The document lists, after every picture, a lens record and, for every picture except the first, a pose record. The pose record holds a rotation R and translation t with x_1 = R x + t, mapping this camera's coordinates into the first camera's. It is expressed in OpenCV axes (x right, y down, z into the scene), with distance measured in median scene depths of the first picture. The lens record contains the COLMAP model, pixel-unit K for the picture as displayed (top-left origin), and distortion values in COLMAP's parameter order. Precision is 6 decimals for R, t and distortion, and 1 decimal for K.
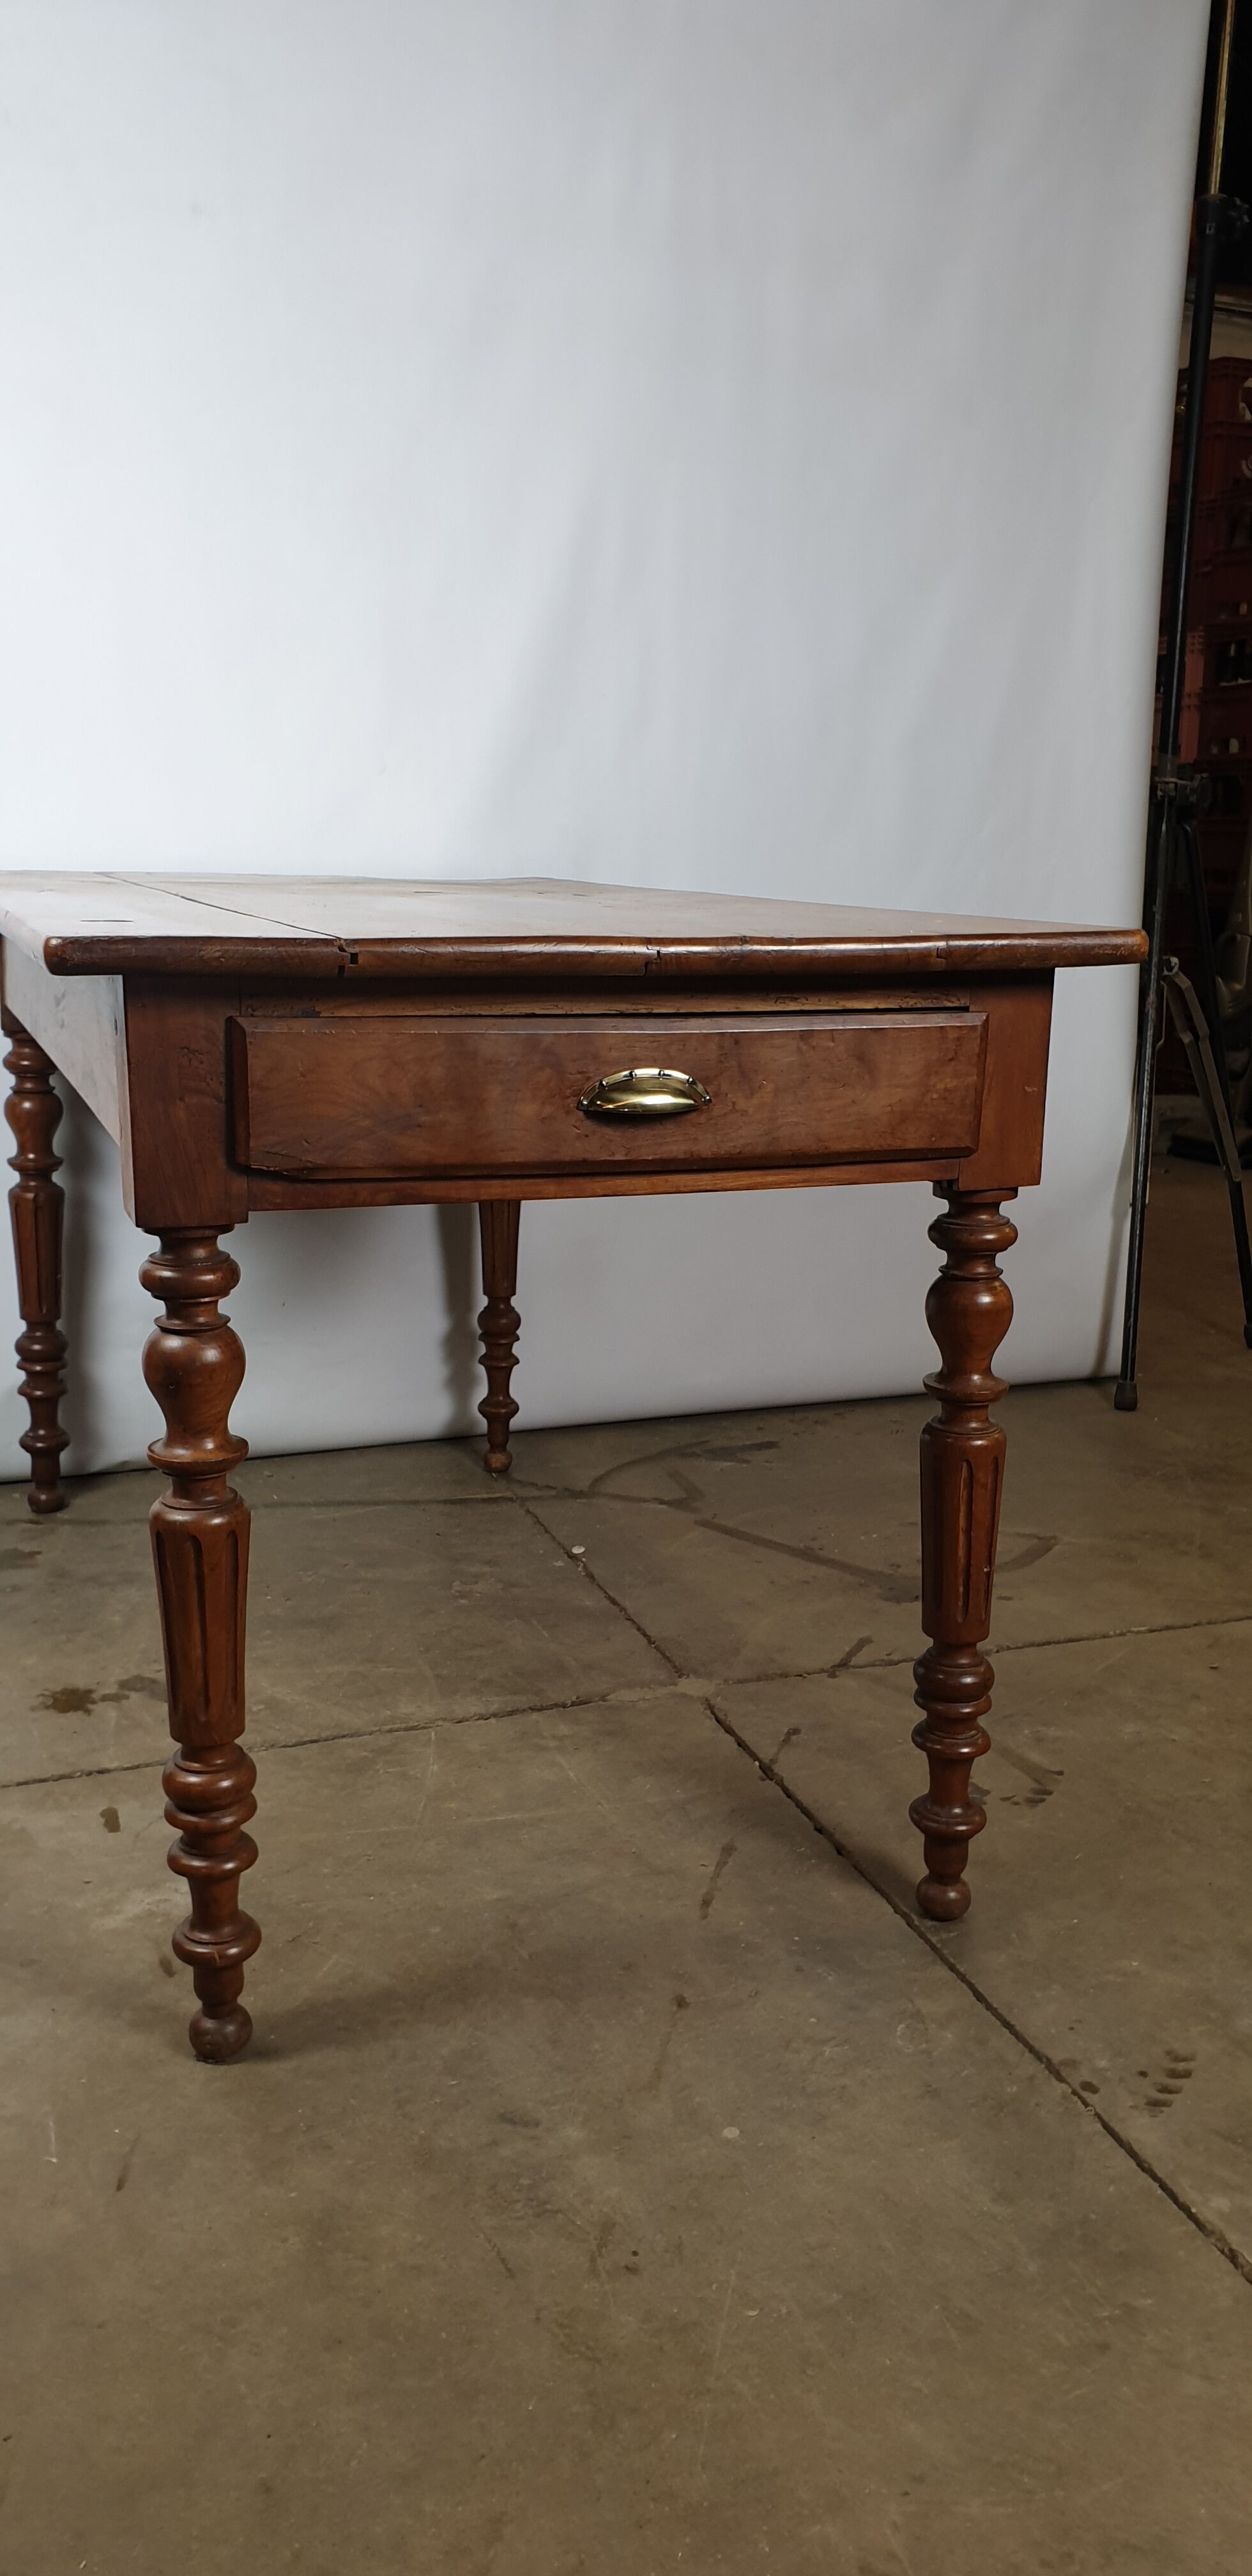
lens RADIAL K [[1898.6, 0, 605.4], [0, 1898.6, 1292.8], [0, 0, 1]] dist [0.007880, 0.003176]
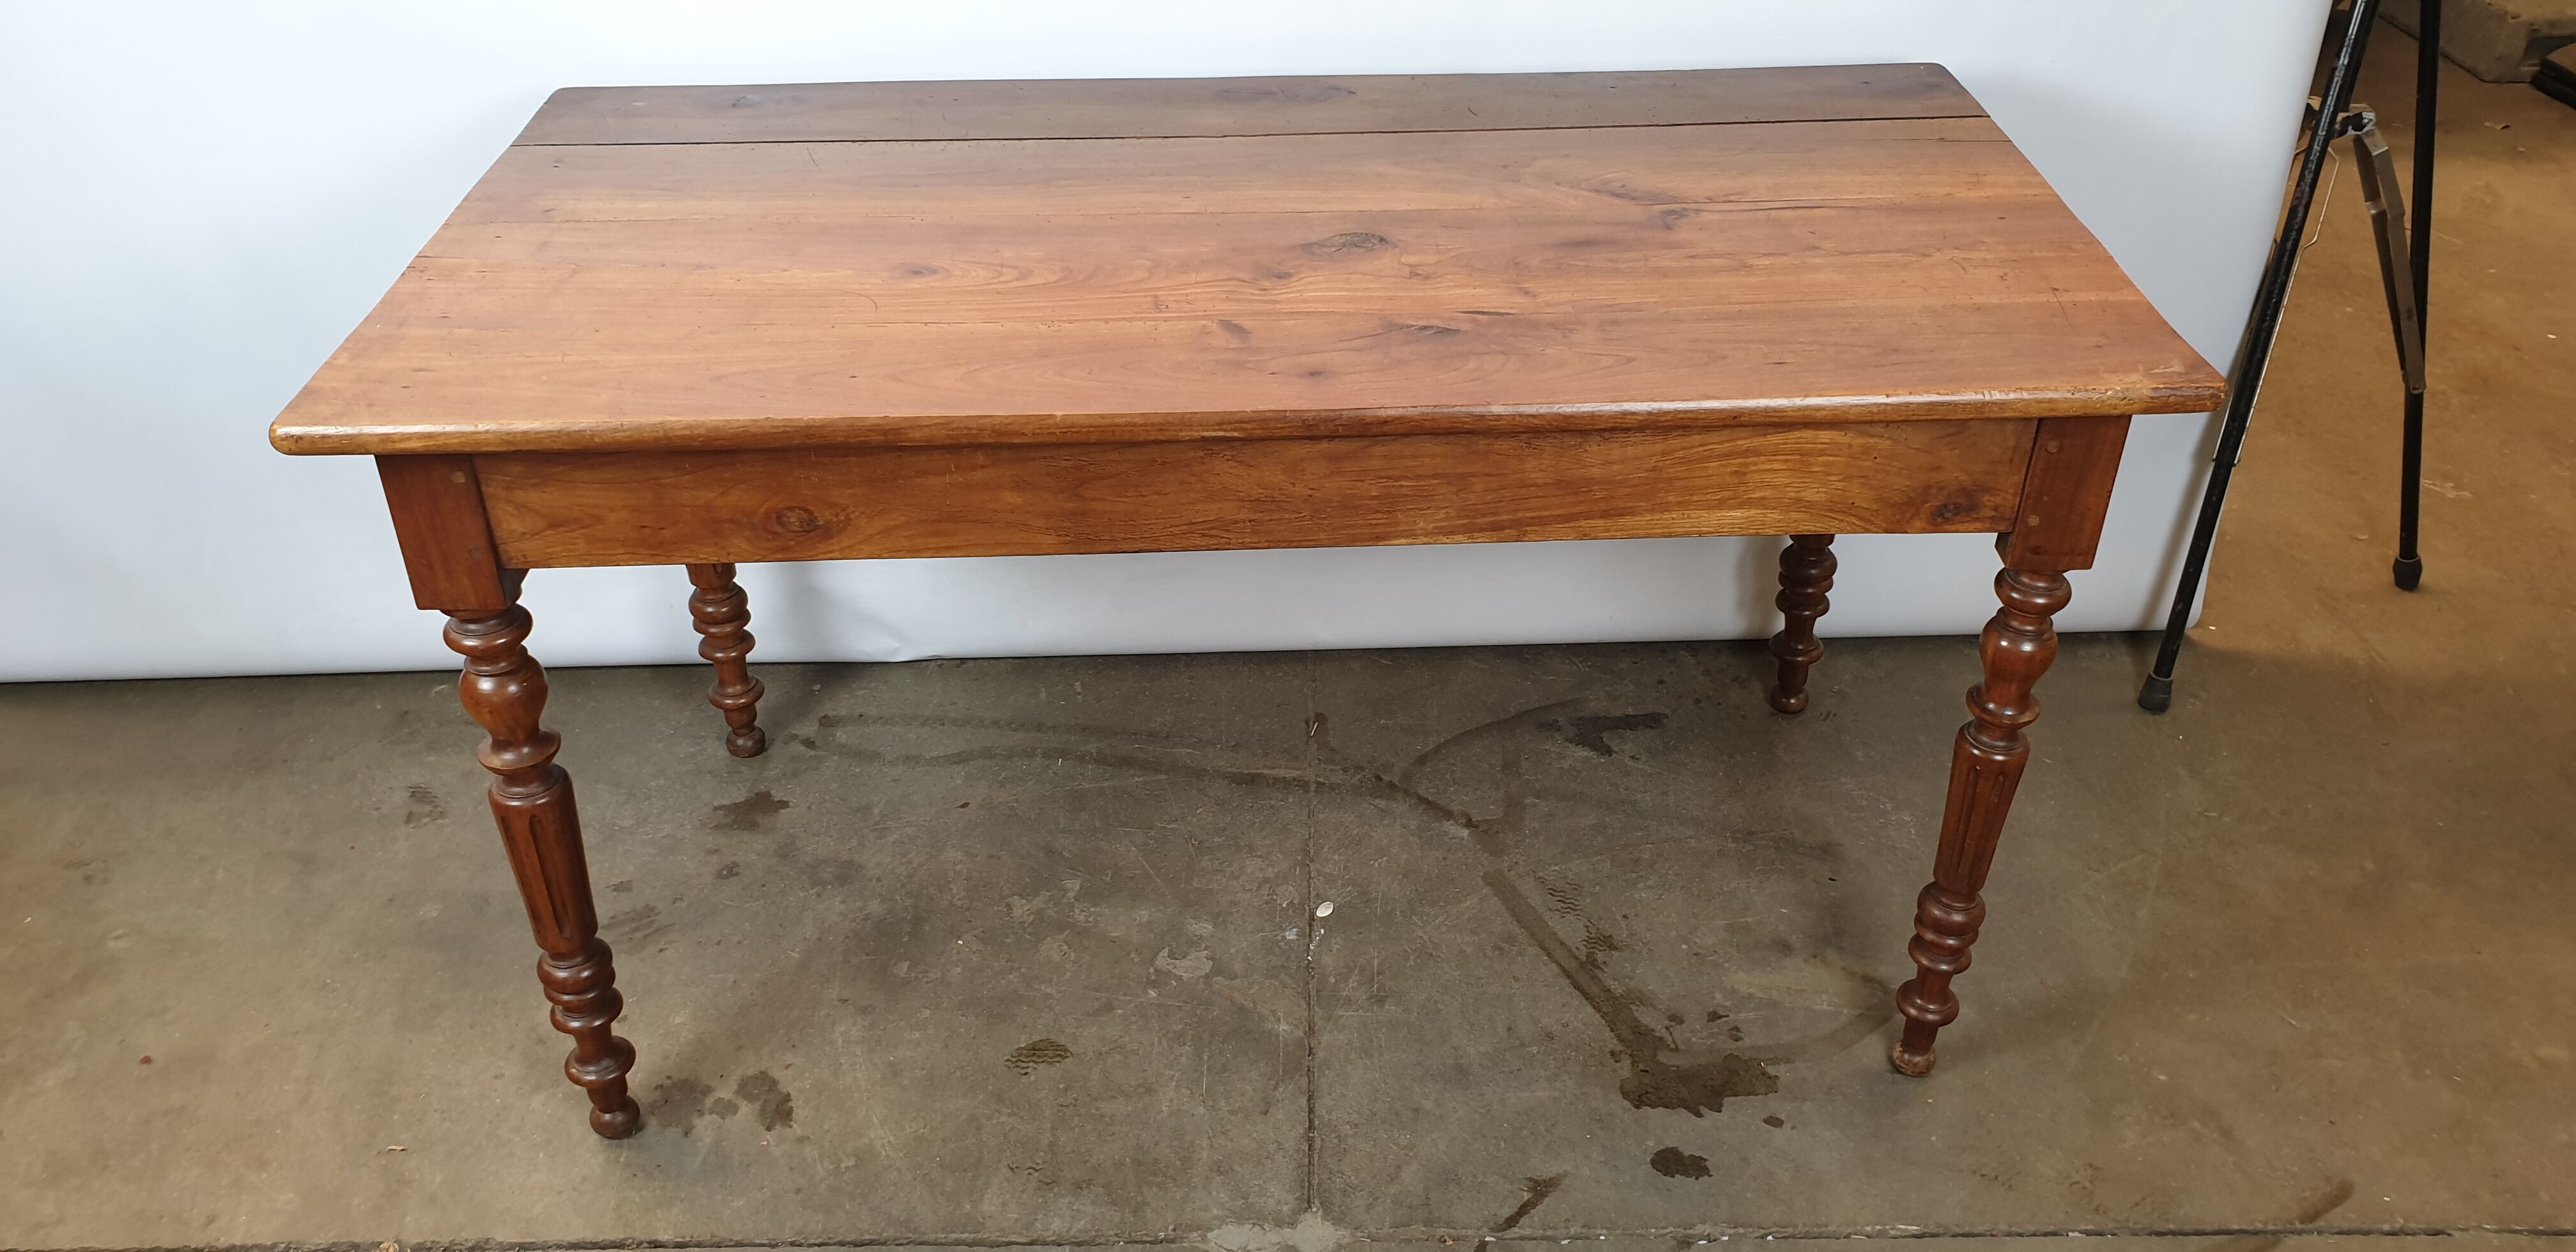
lens RADIAL K [[1945.7, 0, 1298.9], [0, 1945.7, 561.5], [0, 0, 1]] dist [-0.004205, 0.031579]
pose [[0.948990, 0.152797, -0.275808, 0.181636], [-0.057659, 0.944083, 0.324627, -0.283257], [0.309988, -0.292165, 0.904736, 0.214116]]
